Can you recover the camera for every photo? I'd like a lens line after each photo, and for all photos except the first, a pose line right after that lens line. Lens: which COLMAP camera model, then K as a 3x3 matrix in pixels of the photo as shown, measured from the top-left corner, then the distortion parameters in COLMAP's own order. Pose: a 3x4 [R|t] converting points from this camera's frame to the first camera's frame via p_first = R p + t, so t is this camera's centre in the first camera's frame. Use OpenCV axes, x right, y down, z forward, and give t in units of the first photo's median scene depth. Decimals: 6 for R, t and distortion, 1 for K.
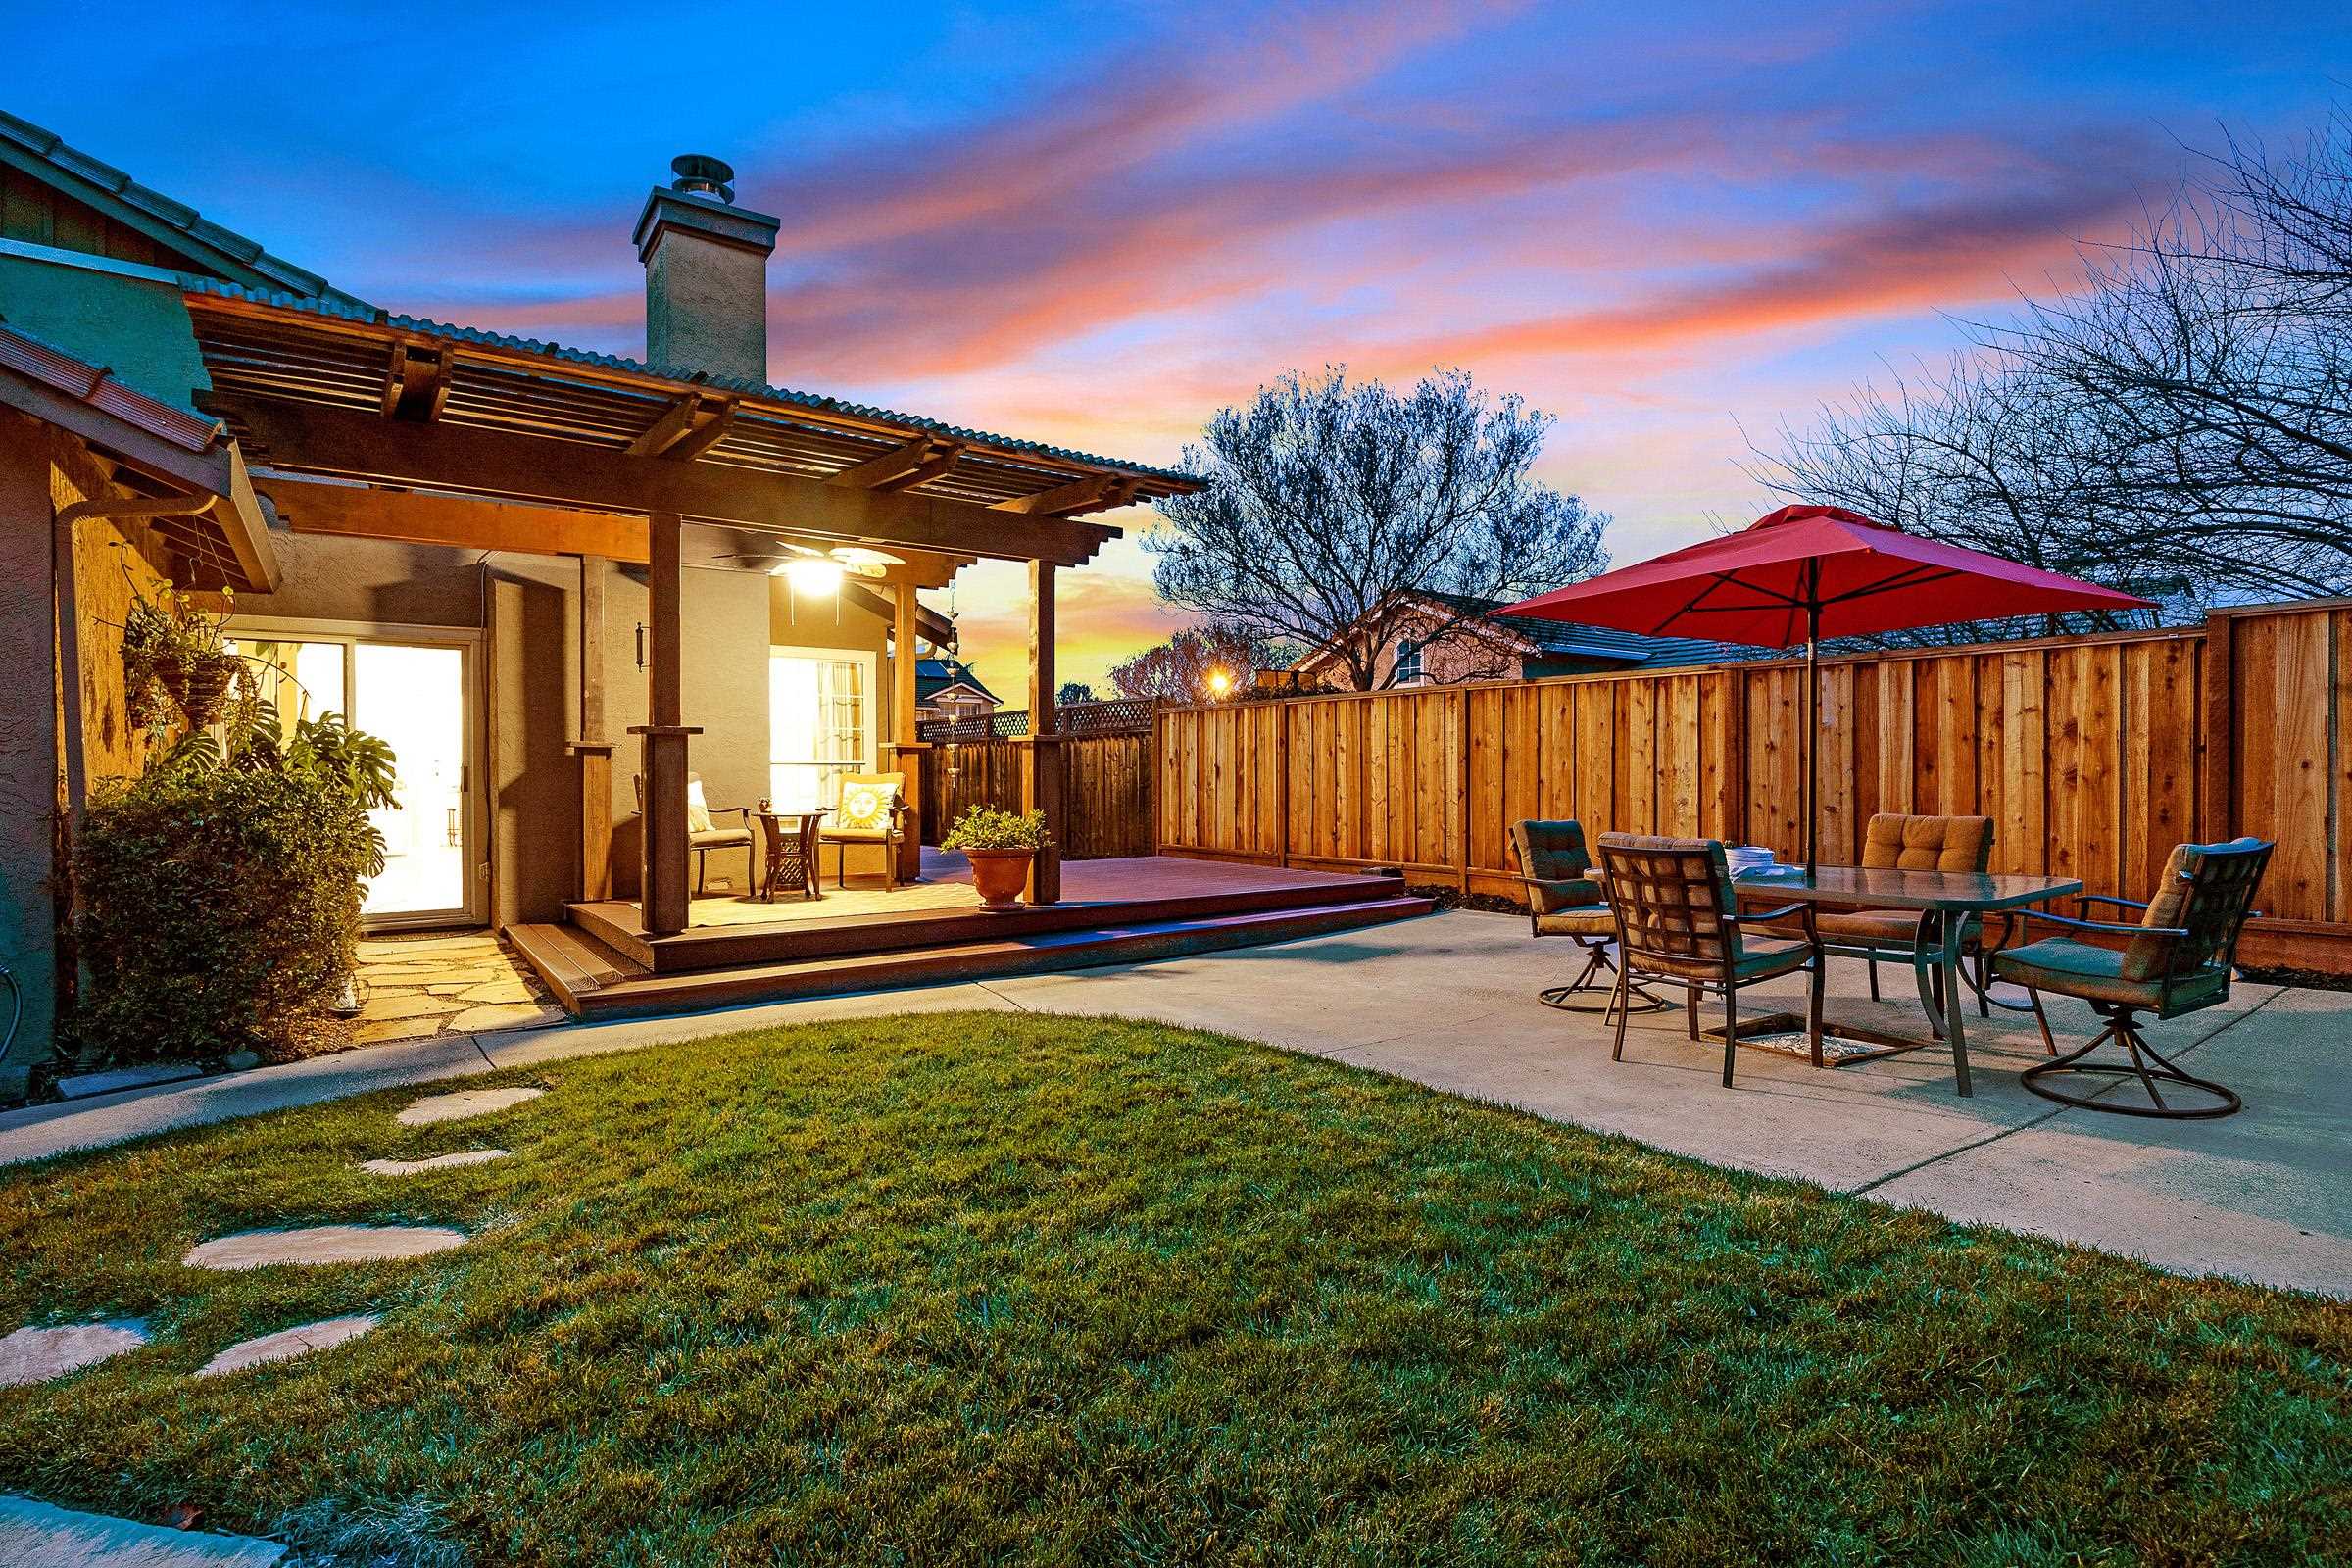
lens RADIAL K [[1194.8, 0, 1176.0], [0, 1194.8, 784.0], [0, 0, 1]] dist [0.001989, 0.000129]
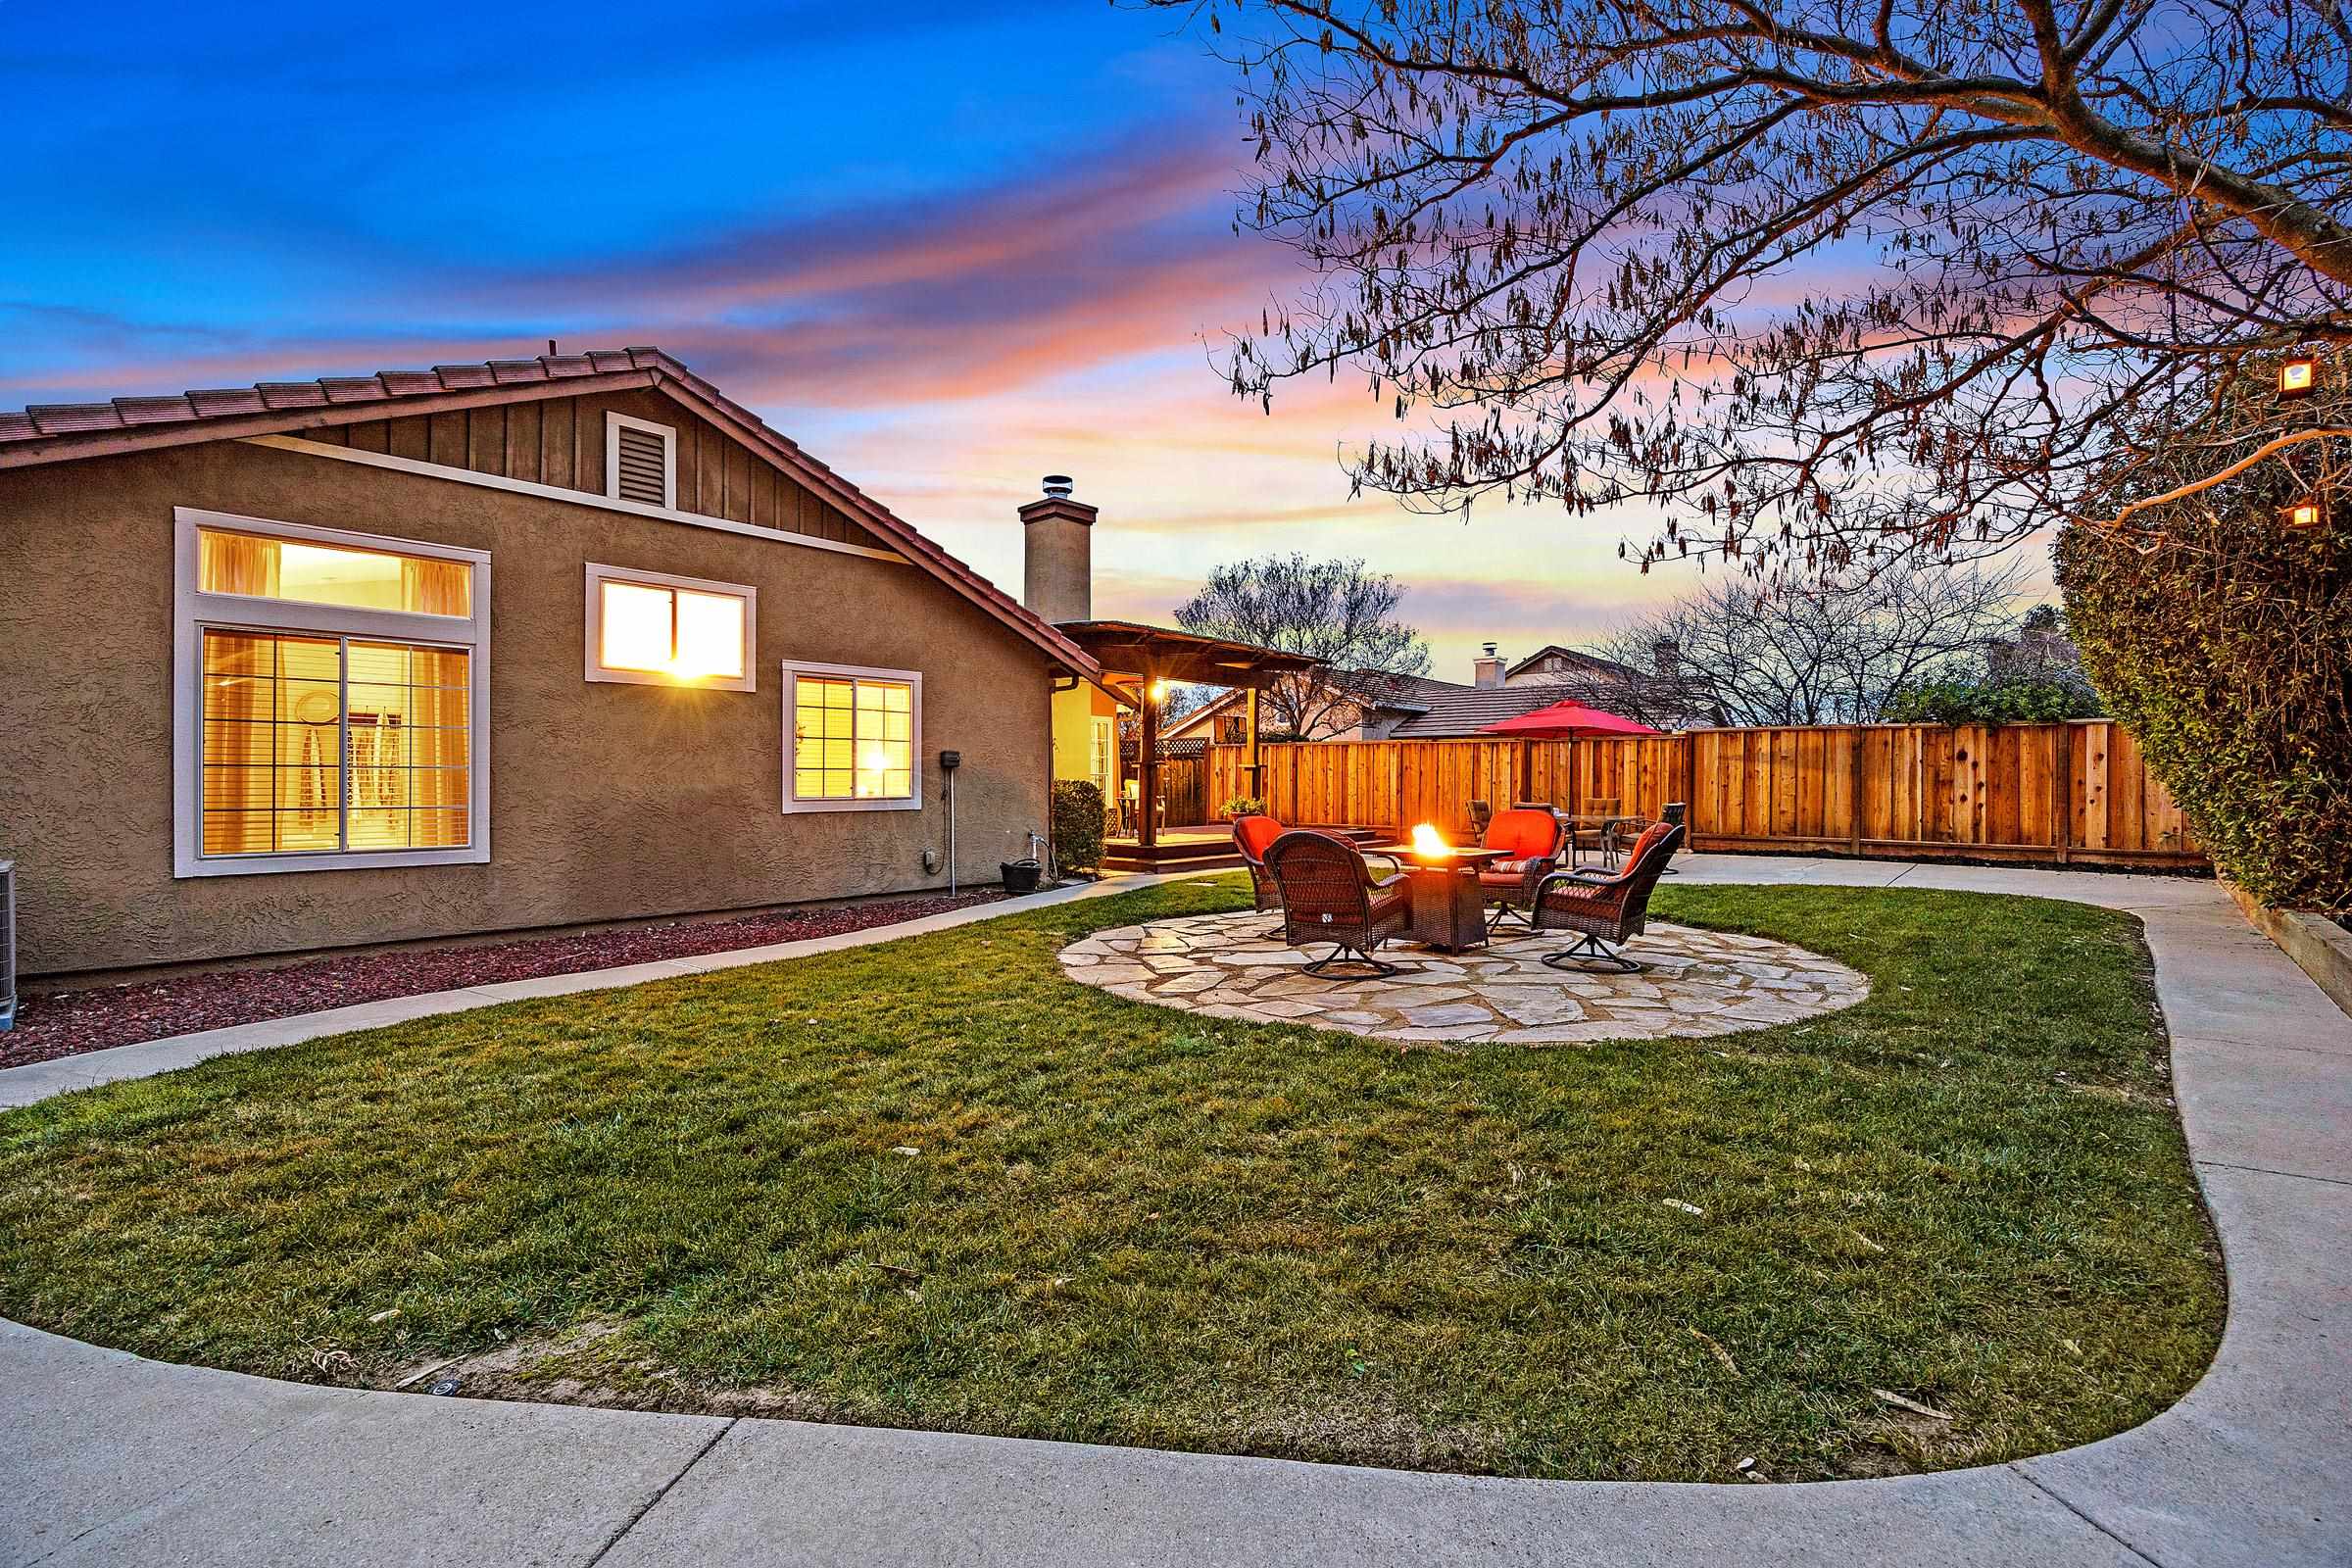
lens RADIAL K [[1033.2, 0, 1176.0], [0, 1033.2, 784.0], [0, 0, 1]] dist [-0.000511, 0.000003]
pose [[0.983558, 0.017080, 0.179784, -0.569412], [-0.015324, 0.999820, -0.011152, 0.024893], [-0.179942, 0.008214, 0.983643, -0.877774]]
